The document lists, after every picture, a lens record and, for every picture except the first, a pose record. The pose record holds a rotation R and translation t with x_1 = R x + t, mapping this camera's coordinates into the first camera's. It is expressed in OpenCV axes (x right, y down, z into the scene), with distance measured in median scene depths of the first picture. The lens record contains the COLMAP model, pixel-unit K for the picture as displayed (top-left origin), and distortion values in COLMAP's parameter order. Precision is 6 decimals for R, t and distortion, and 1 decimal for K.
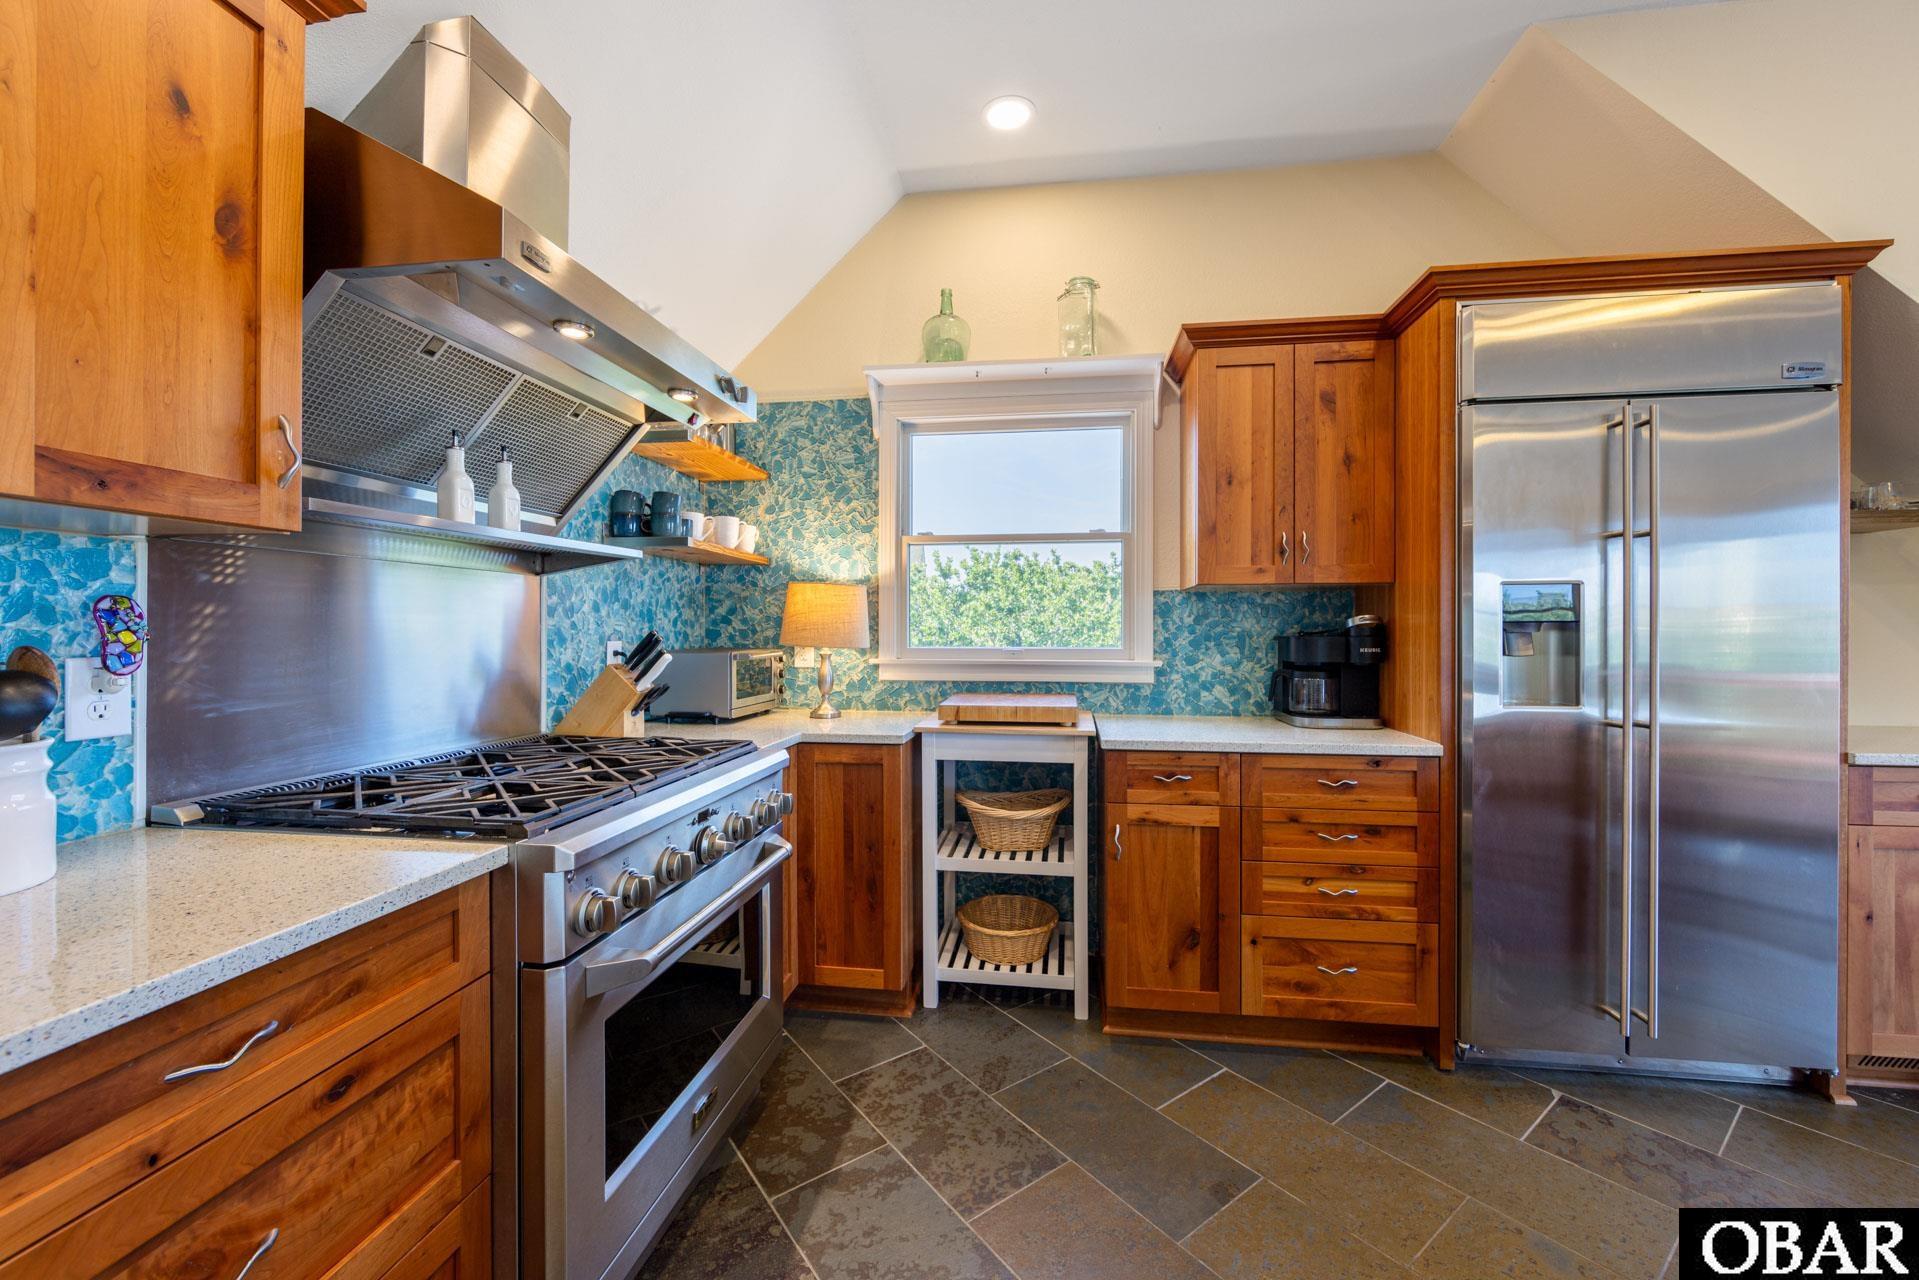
lens RADIAL K [[751.6, 0, 958.5], [0, 751.6, 634.5], [0, 0, 1]] dist [-0.002484, -0.000305]
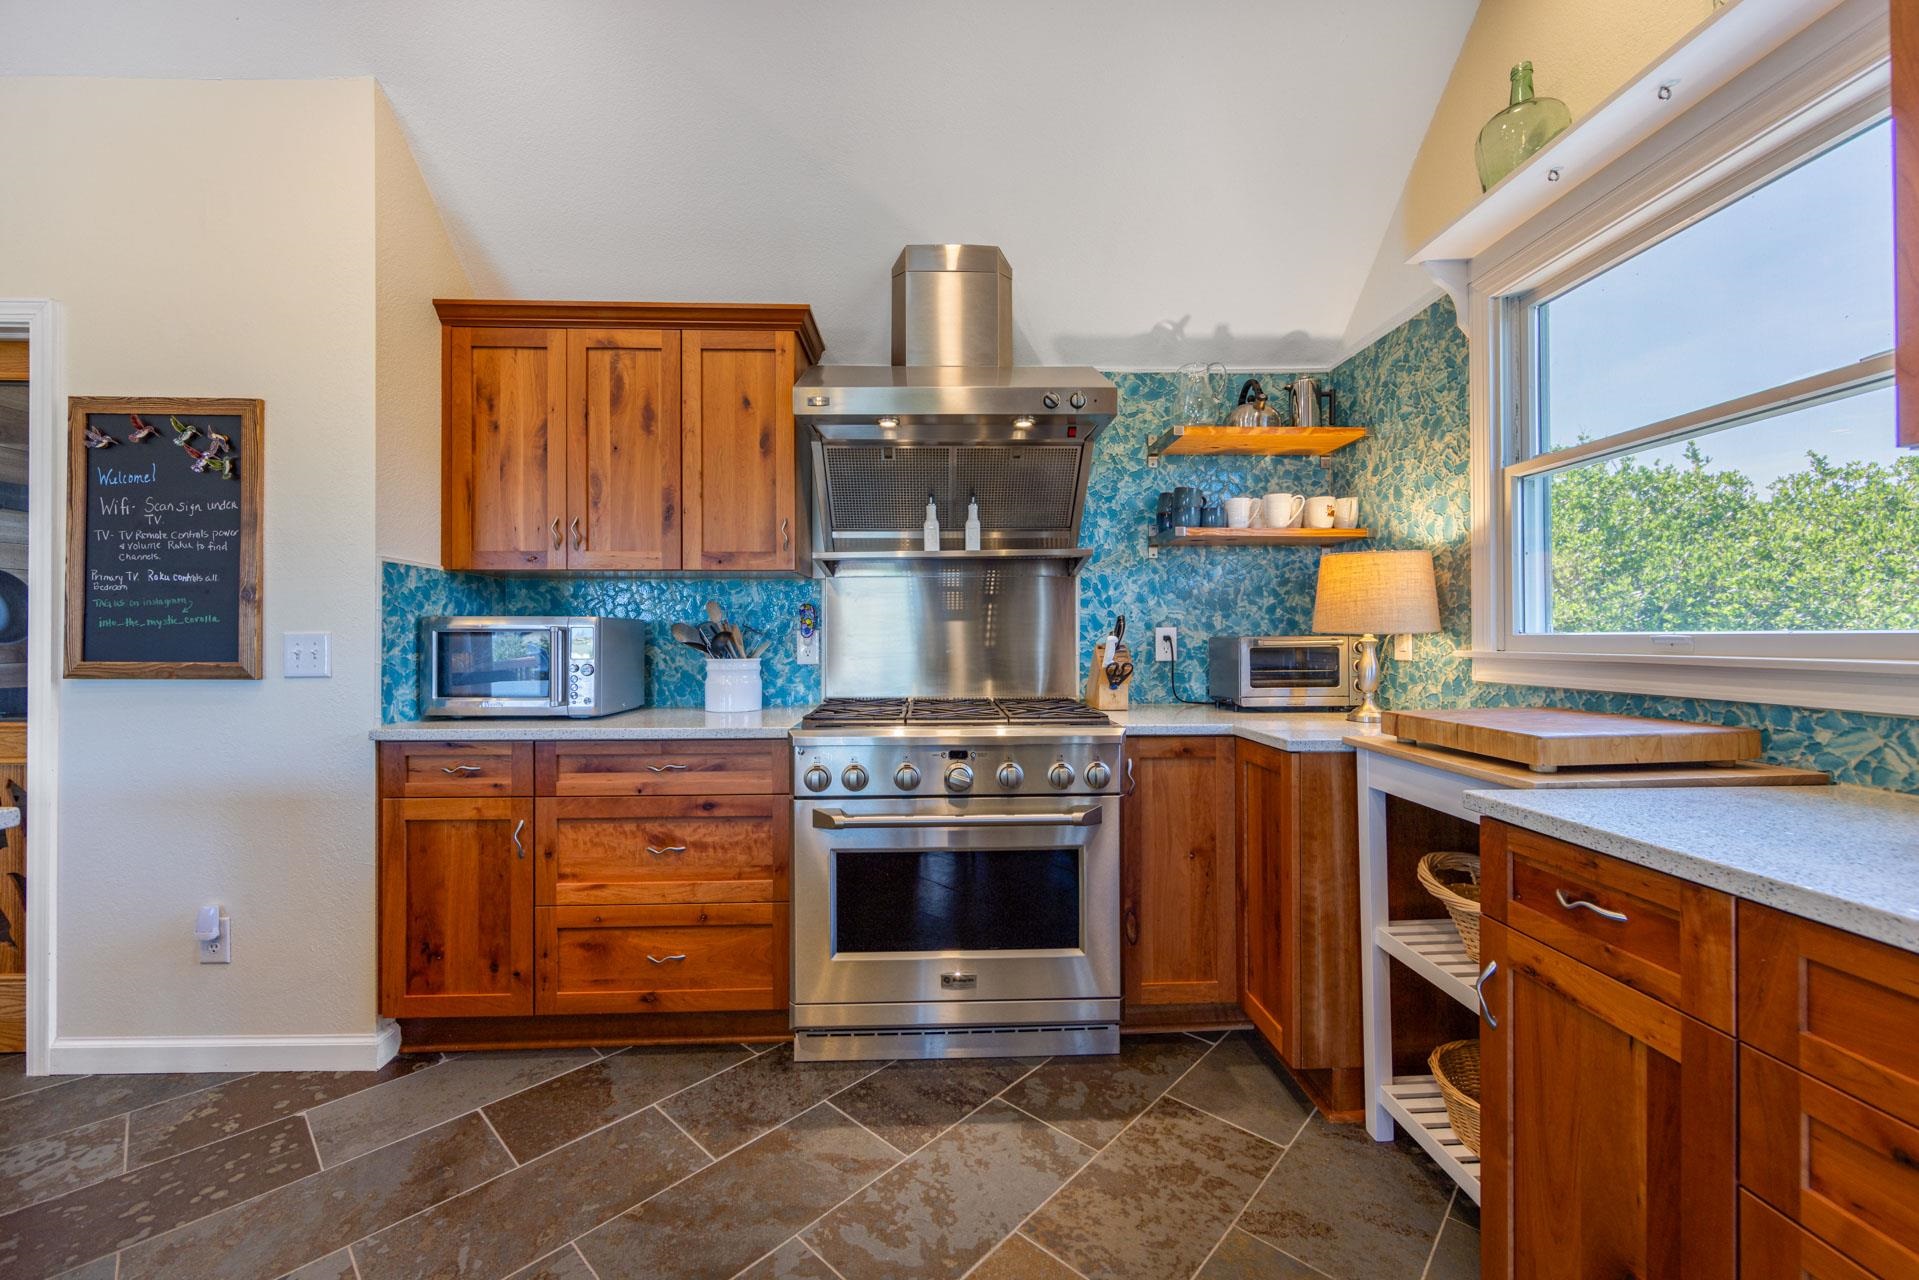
lens RADIAL K [[751.6, 0, 958.5], [0, 751.6, 634.5], [0, 0, 1]] dist [-0.002484, -0.000305]
pose [[0.177981, -0.006272, -0.984014, 0.648652], [-0.002221, 0.999975, -0.006775, 0.030298], [0.984031, 0.003392, 0.177963, 0.531200]]
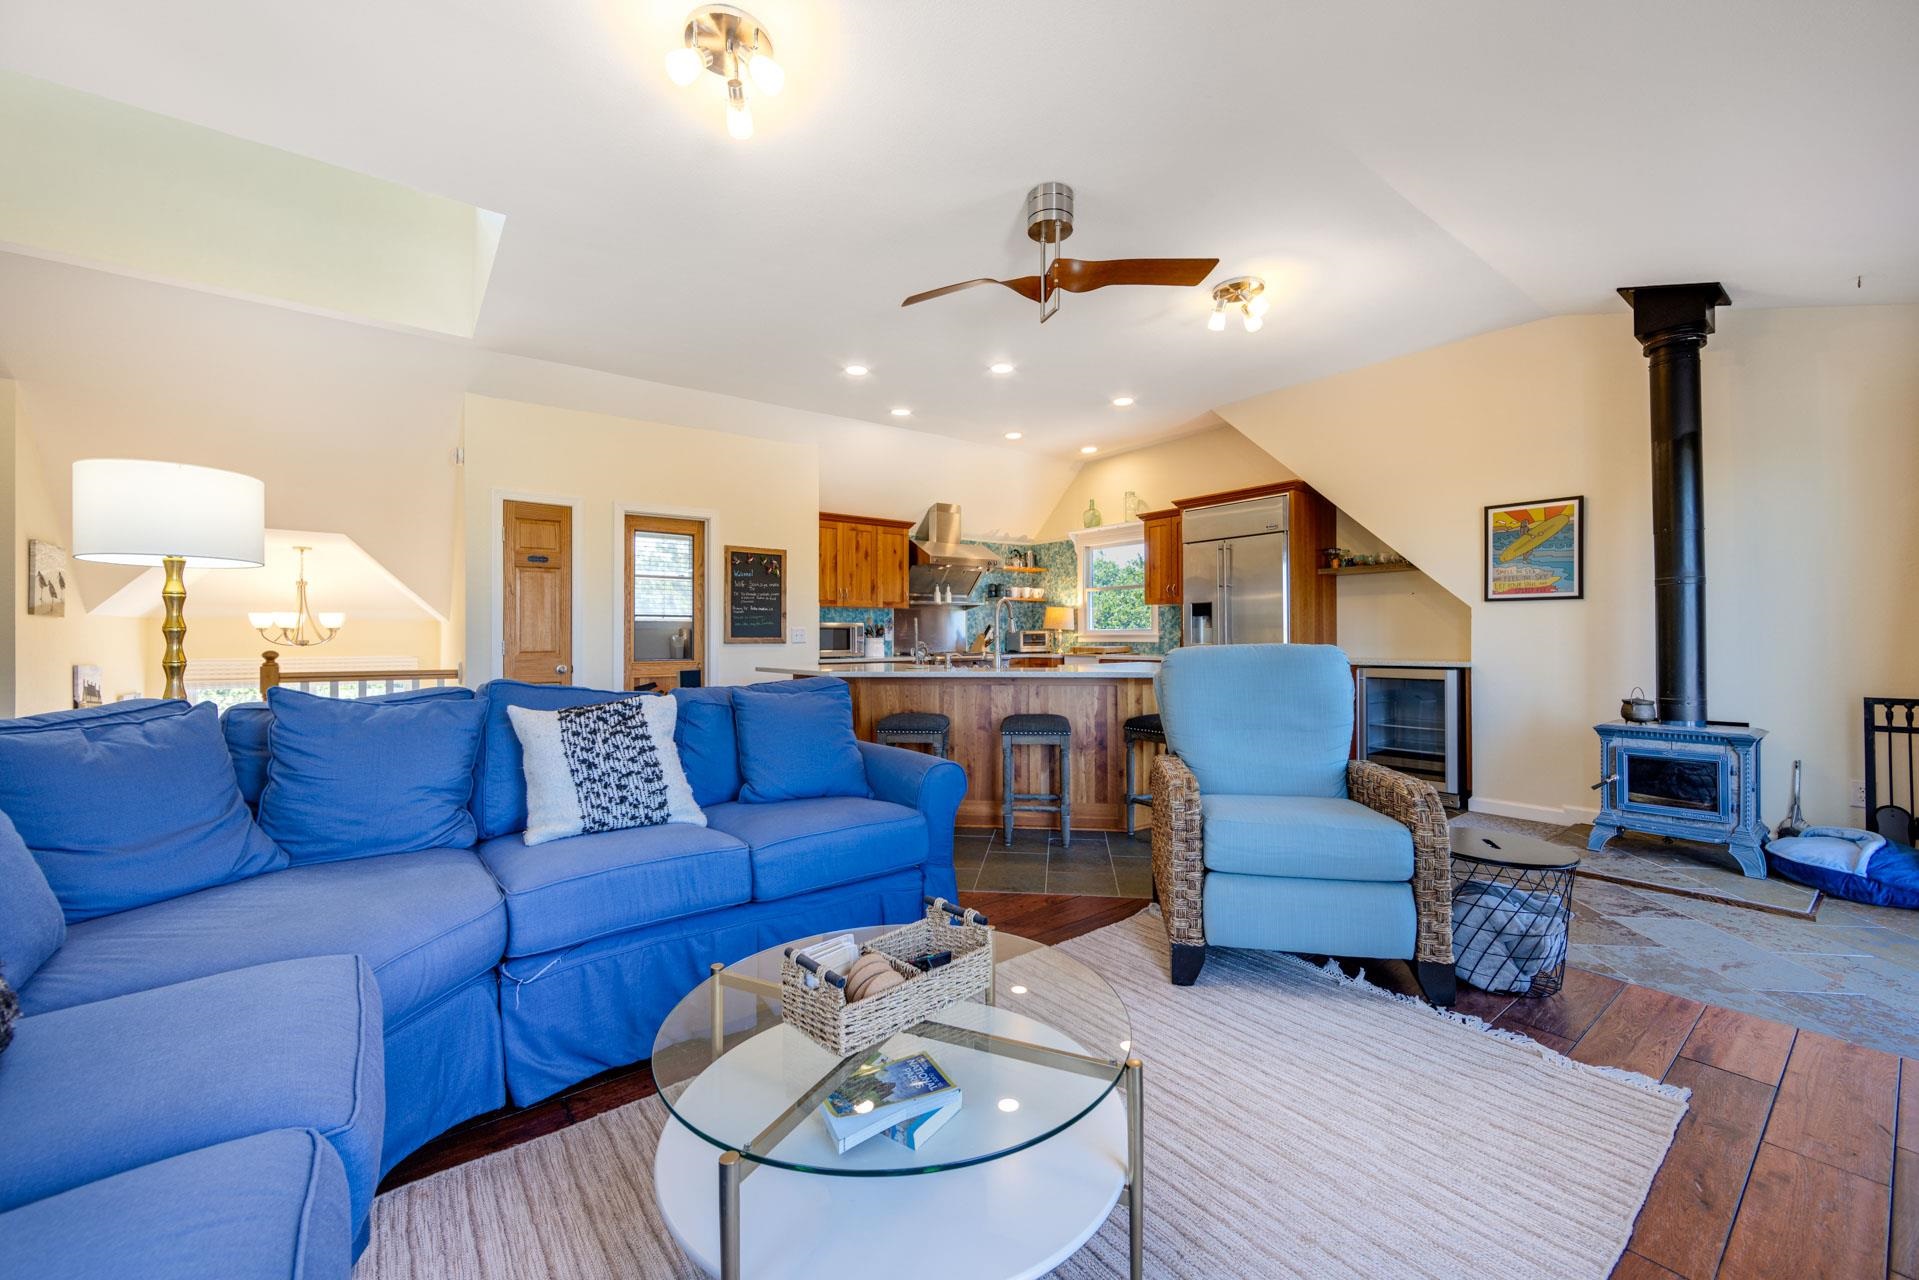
lens RADIAL K [[751.6, 0, 958.5], [0, 751.6, 634.5], [0, 0, 1]] dist [-0.002484, -0.000305]
pose [[0.714561, -0.008588, -0.699521, 1.956827], [0.002881, 0.999952, -0.009334, 0.075067], [0.699568, 0.004654, 0.714551, -1.645637]]
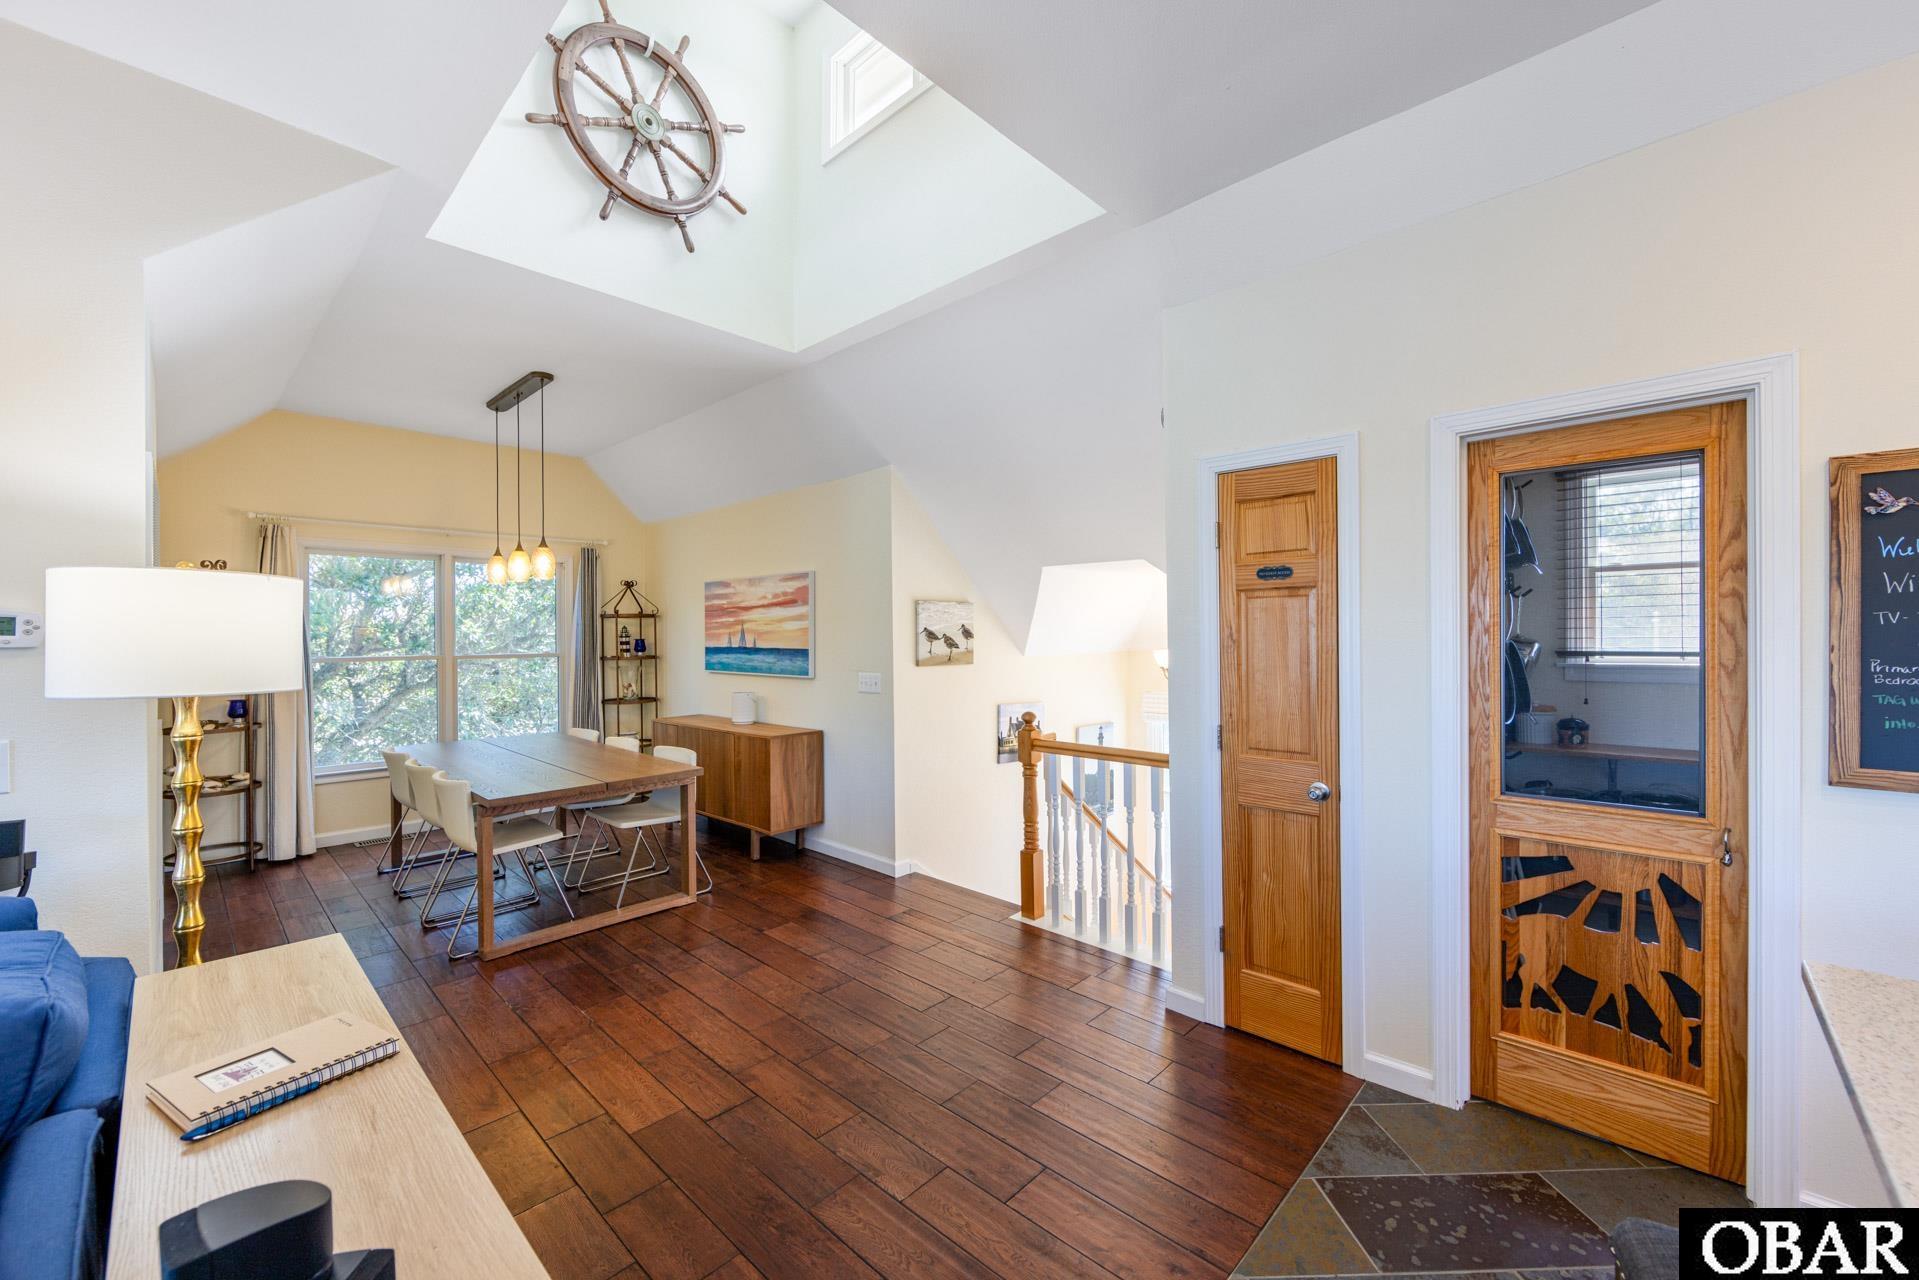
lens RADIAL K [[751.6, 0, 958.5], [0, 751.6, 634.5], [0, 0, 1]] dist [-0.002484, -0.000305]
pose [[-0.578170, 0.003657, -0.815908, 0.726505], [0.006224, 0.999981, 0.000071, -0.082094], [0.815893, -0.005037, -0.578181, -0.646942]]
